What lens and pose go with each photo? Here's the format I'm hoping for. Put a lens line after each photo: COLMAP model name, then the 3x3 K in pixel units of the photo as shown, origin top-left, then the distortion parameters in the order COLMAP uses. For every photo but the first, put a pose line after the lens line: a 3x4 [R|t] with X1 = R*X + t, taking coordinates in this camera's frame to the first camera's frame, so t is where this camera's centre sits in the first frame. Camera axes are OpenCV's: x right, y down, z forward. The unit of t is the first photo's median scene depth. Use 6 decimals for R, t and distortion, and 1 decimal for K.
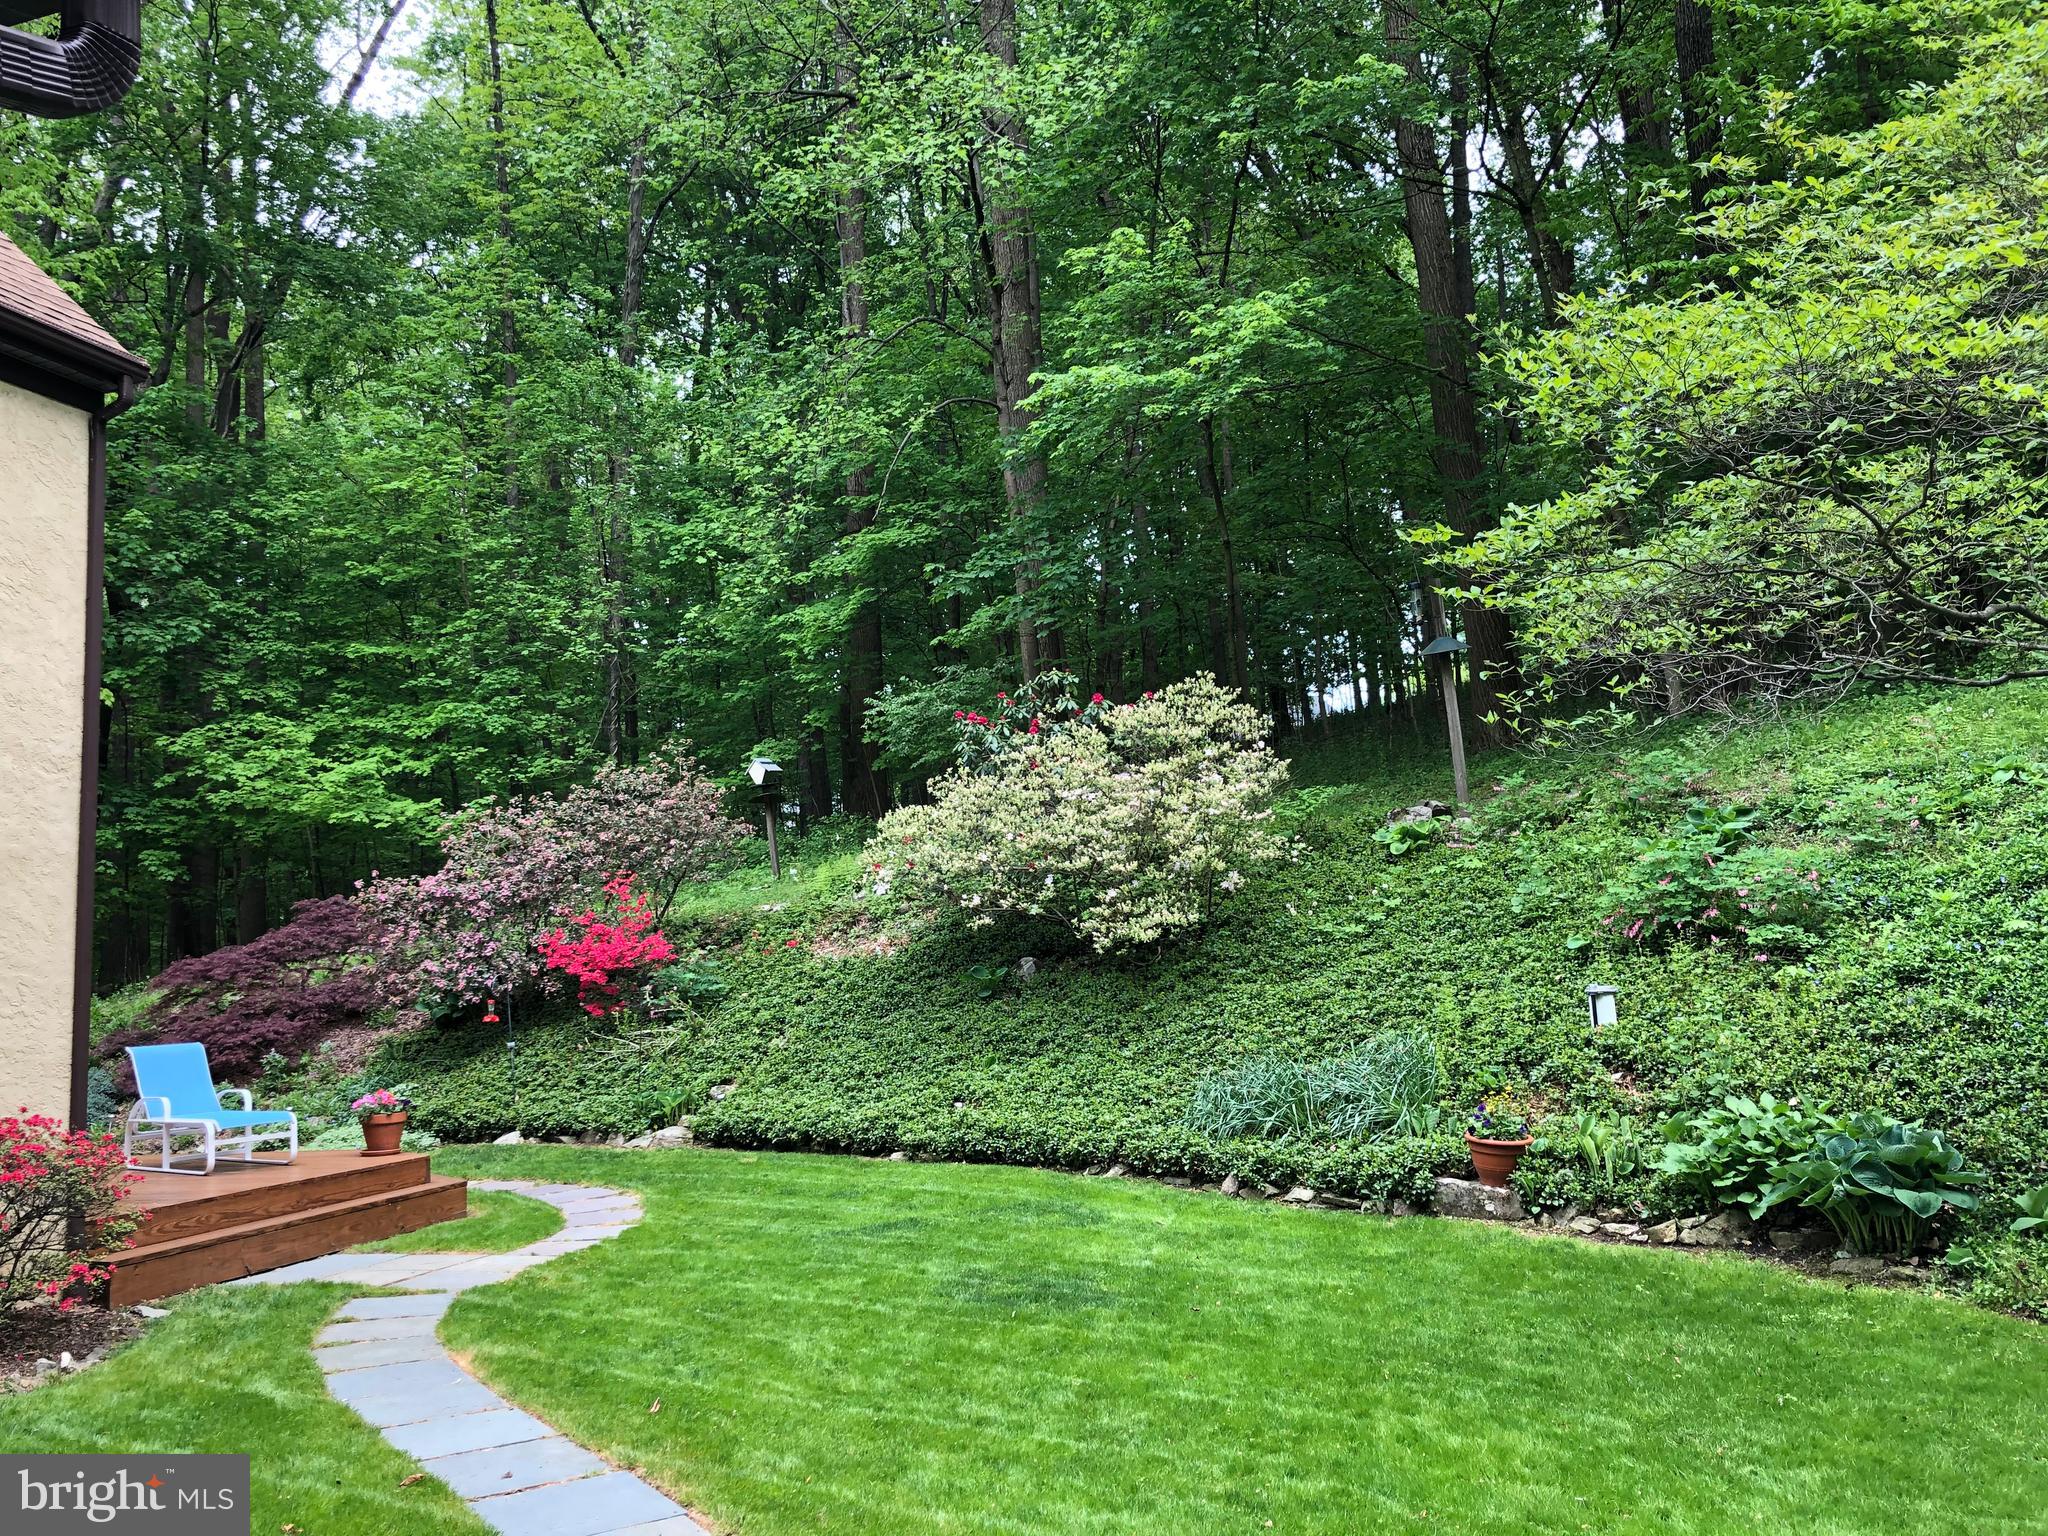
lens RADIAL K [[1692.9, 0, 1035.0], [0, 1692.9, 751.3], [0, 0, 1]] dist [0.049706, -0.086844]
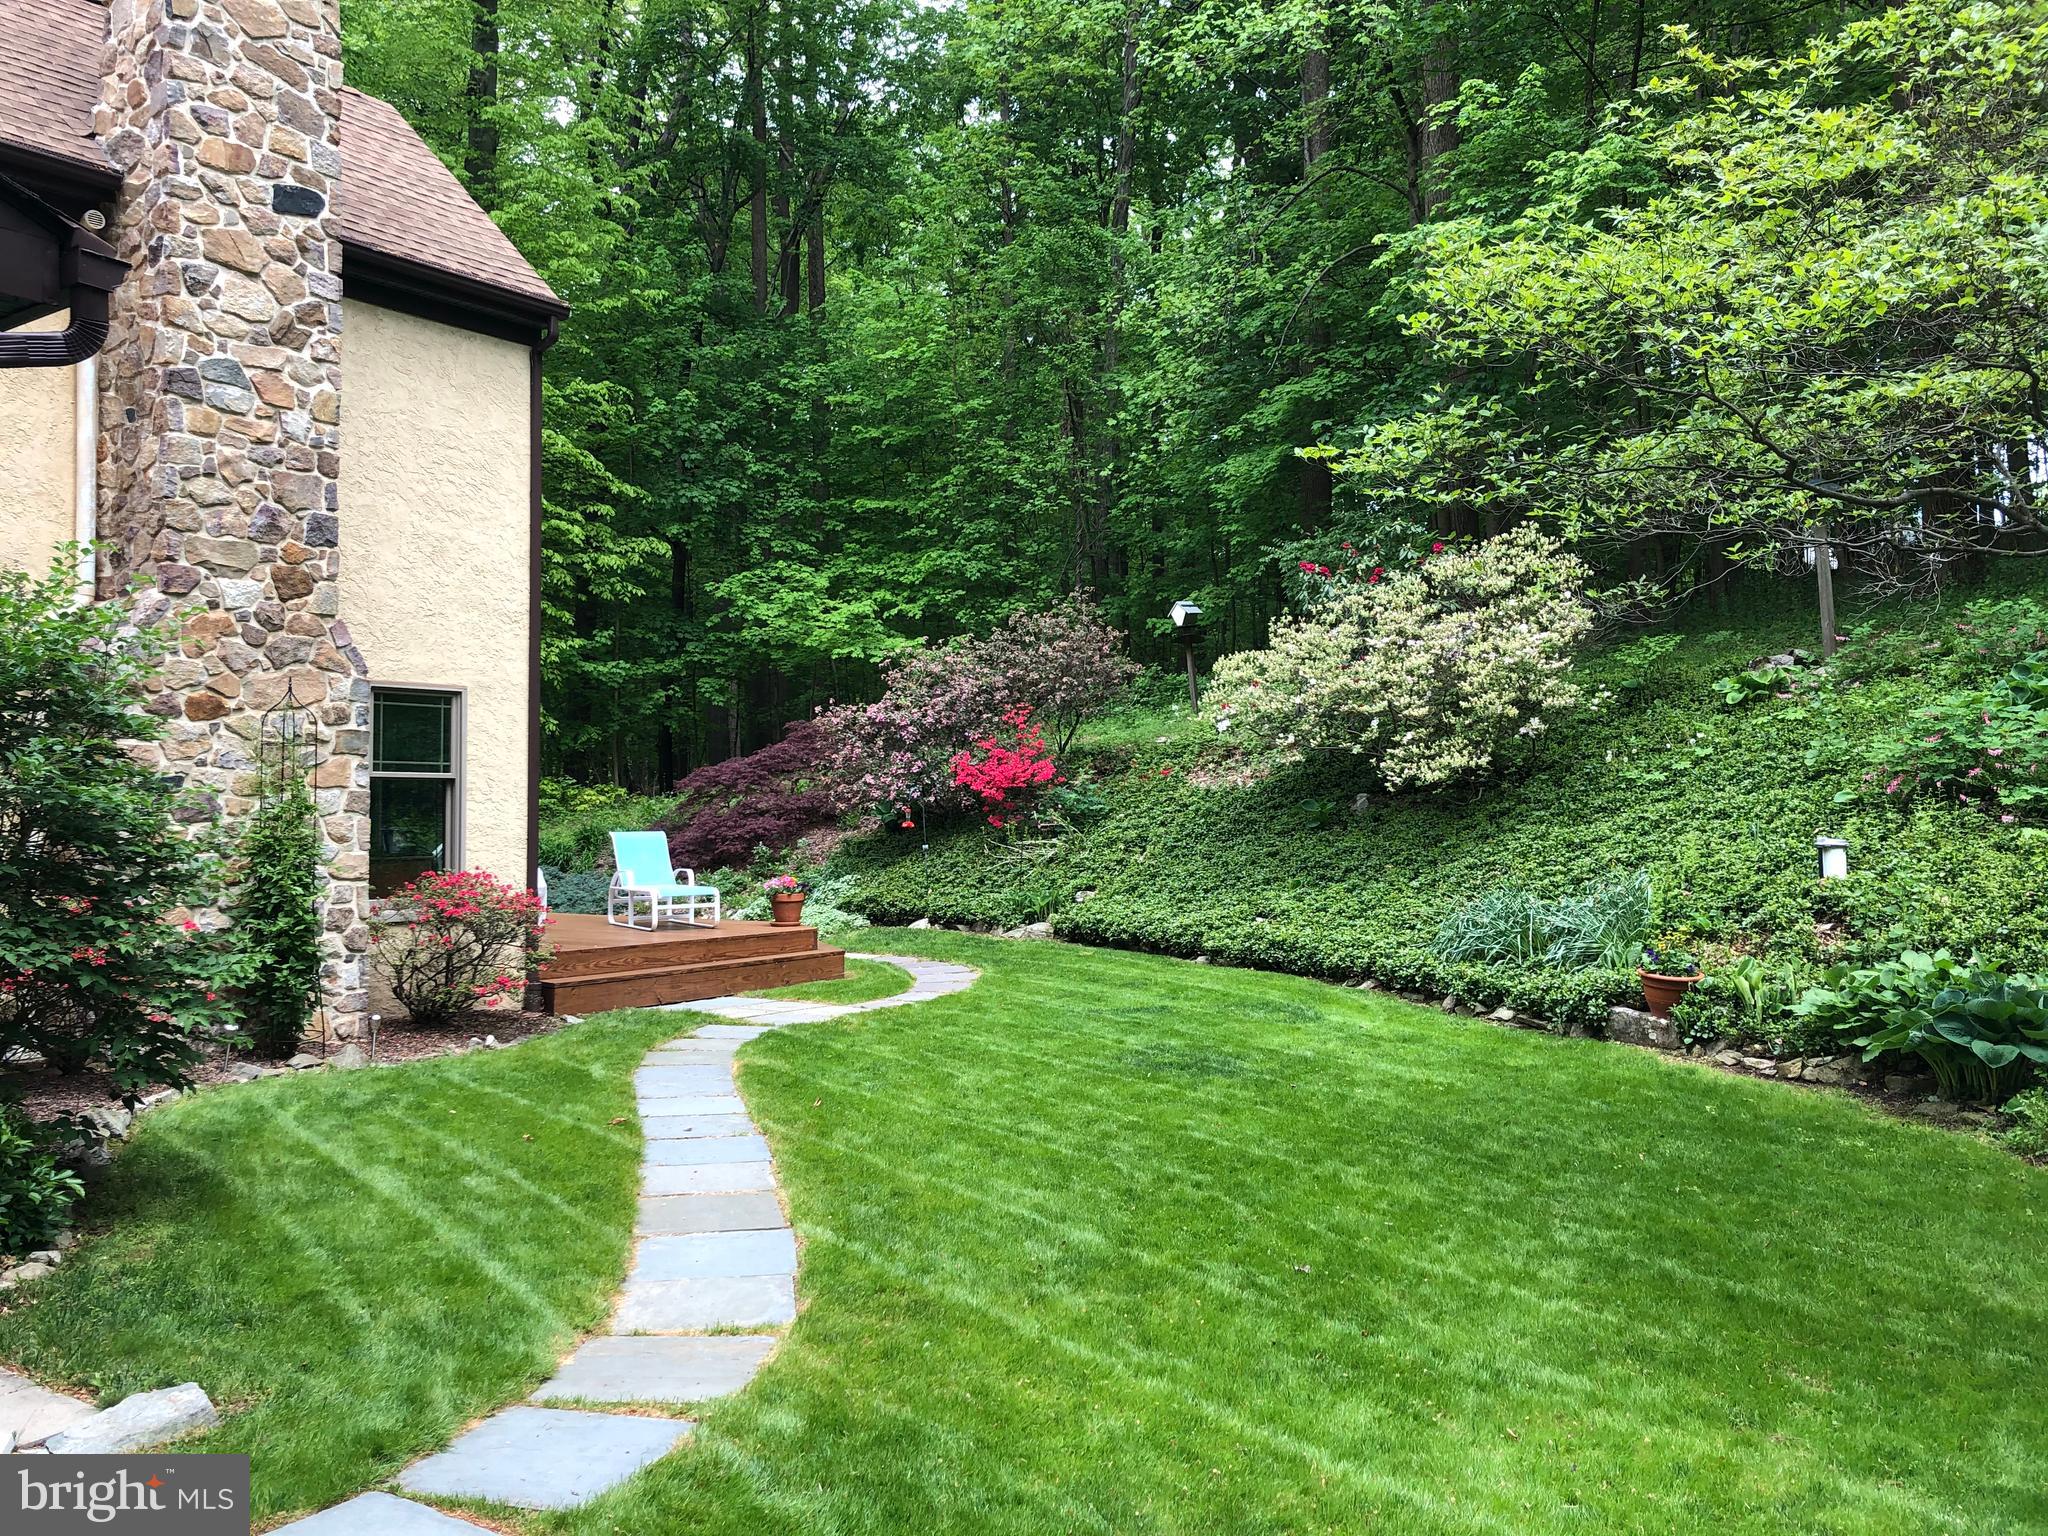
lens RADIAL K [[1692.9, 0, 1029.1], [0, 1692.9, 758.0], [0, 0, 1]] dist [0.049706, -0.086844]
pose [[0.940778, 0.032439, -0.337467, 0.168189], [0.002602, 0.994692, 0.102868, -0.012126], [0.339012, -0.097654, 0.935700, -0.080999]]
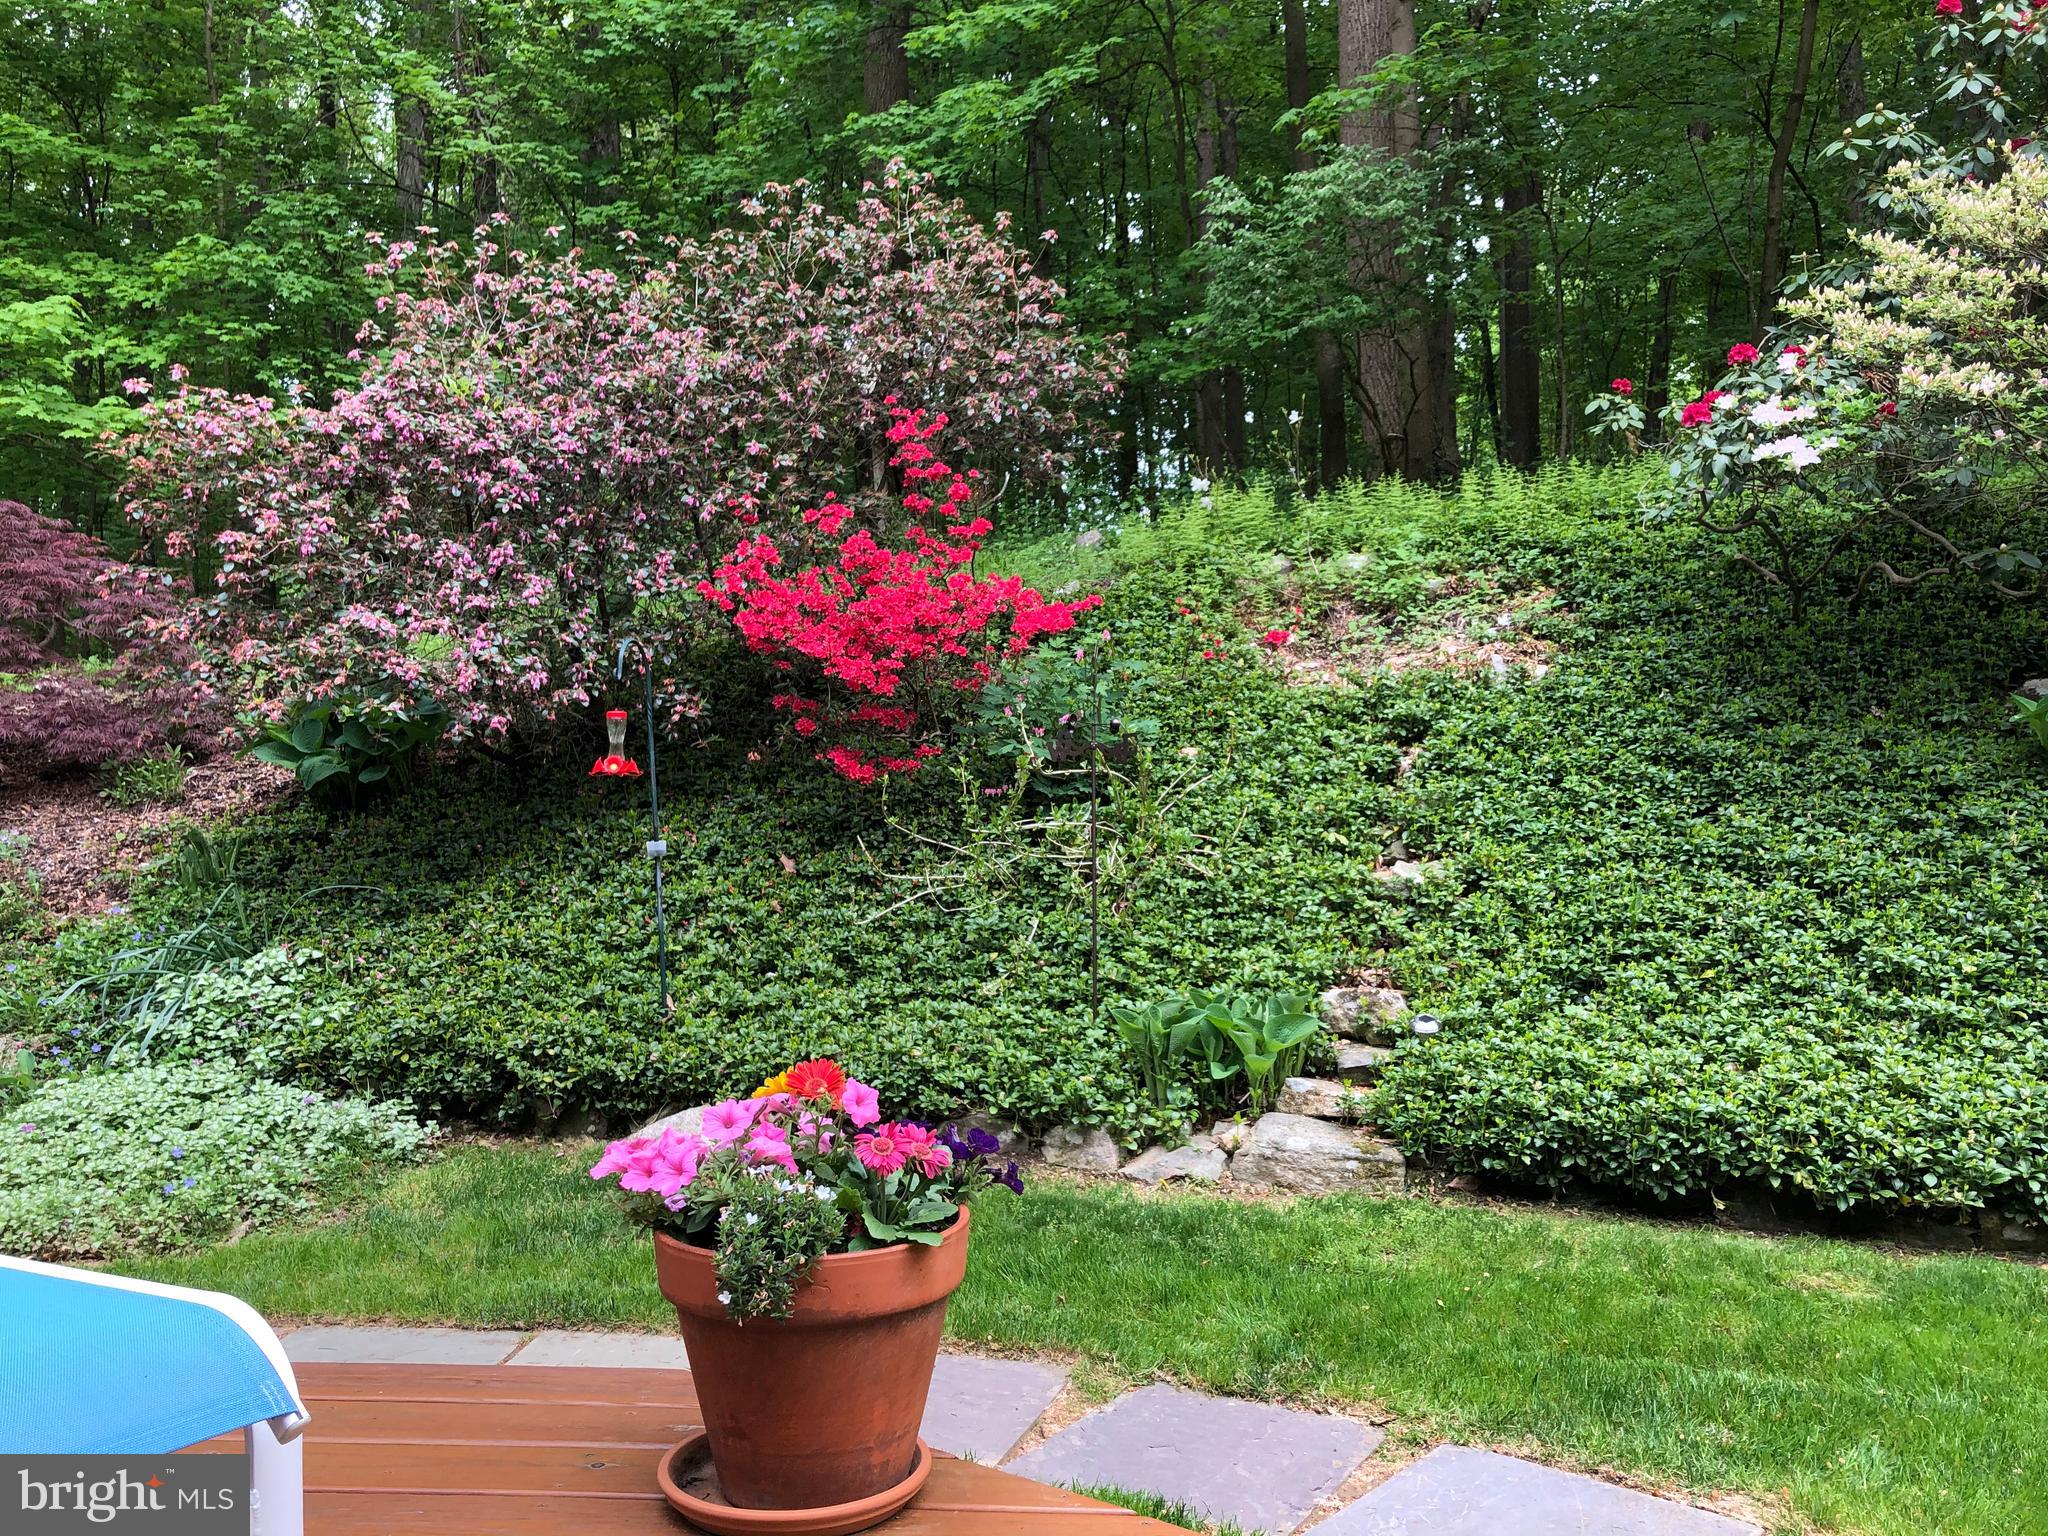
lens RADIAL K [[1692.9, 0, 1028.7], [0, 1692.9, 763.2], [0, 0, 1]] dist [0.049706, -0.086844]
pose [[0.979561, 0.045622, 0.195904, -0.322845], [-0.063265, 0.994390, 0.084767, 0.130413], [-0.190937, -0.095429, 0.976953, 0.701030]]
